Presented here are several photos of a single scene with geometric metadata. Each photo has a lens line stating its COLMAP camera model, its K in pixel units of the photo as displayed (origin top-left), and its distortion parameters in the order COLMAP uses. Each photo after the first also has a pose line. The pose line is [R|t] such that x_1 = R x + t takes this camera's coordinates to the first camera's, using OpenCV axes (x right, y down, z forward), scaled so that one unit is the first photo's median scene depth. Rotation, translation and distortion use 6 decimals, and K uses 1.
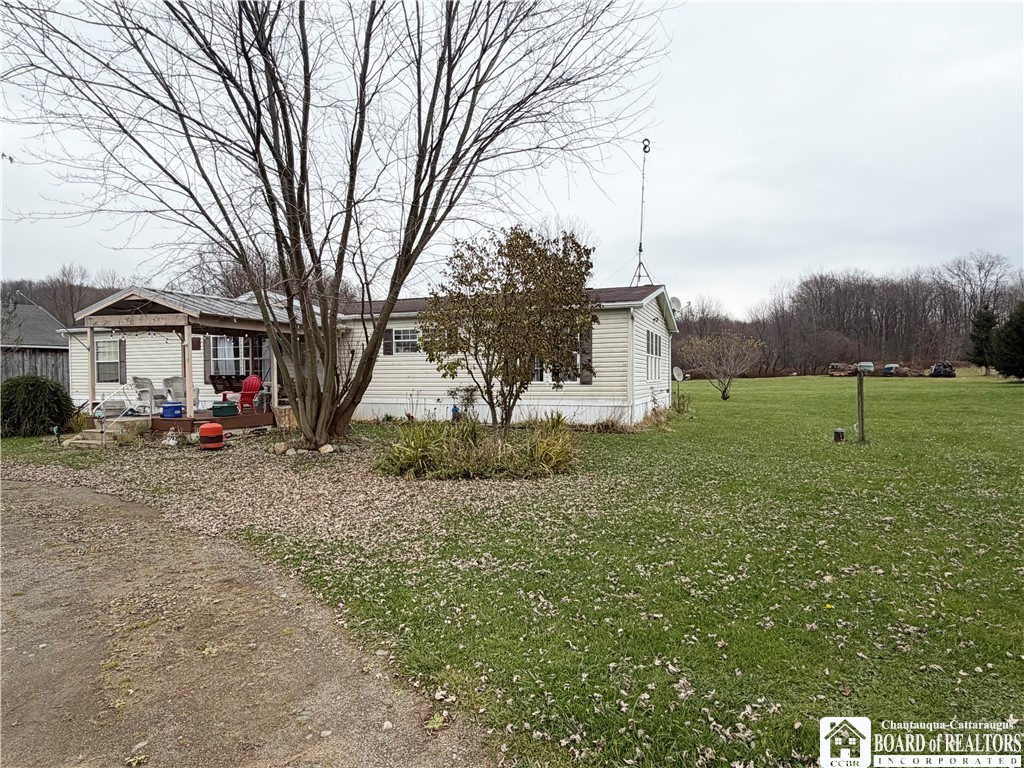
lens RADIAL K [[588.8, 0, 515.0], [0, 588.8, 384.4], [0, 0, 1]] dist [0.006191, -0.006719]
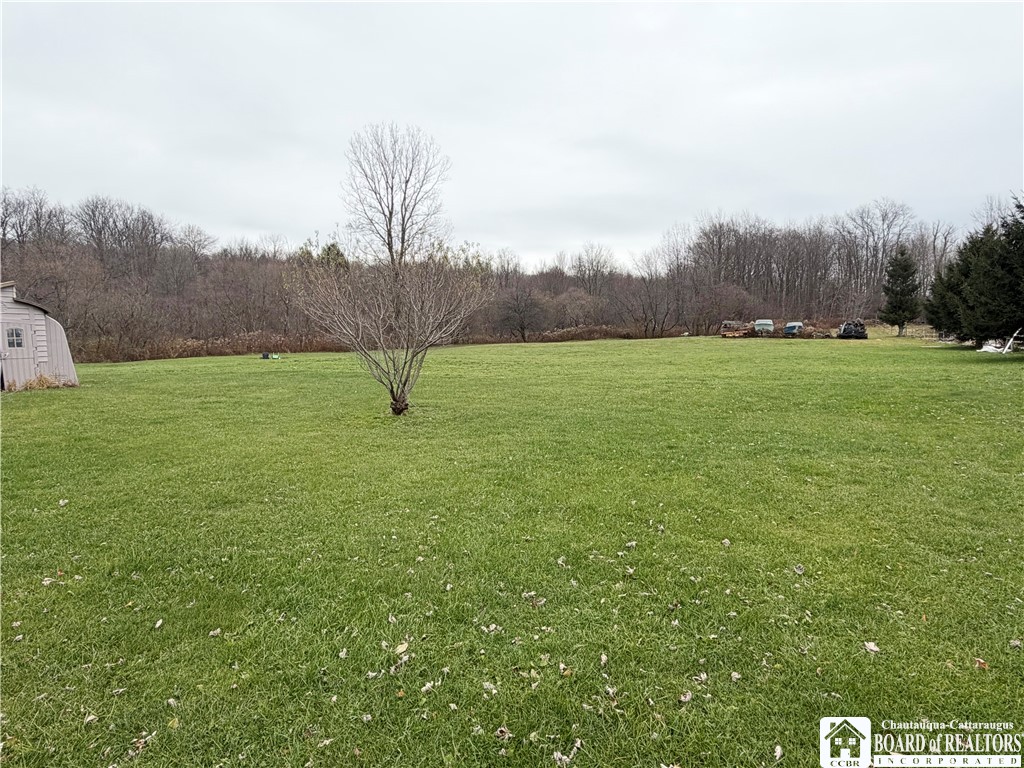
lens RADIAL K [[588.8, 0, 509.4], [0, 588.8, 384.0], [0, 0, 1]] dist [0.006191, -0.006719]
pose [[0.991781, -0.011962, 0.127389, 0.119768], [0.003127, 0.997589, 0.069329, -0.005909], [-0.127911, -0.068361, 0.989427, 0.198552]]
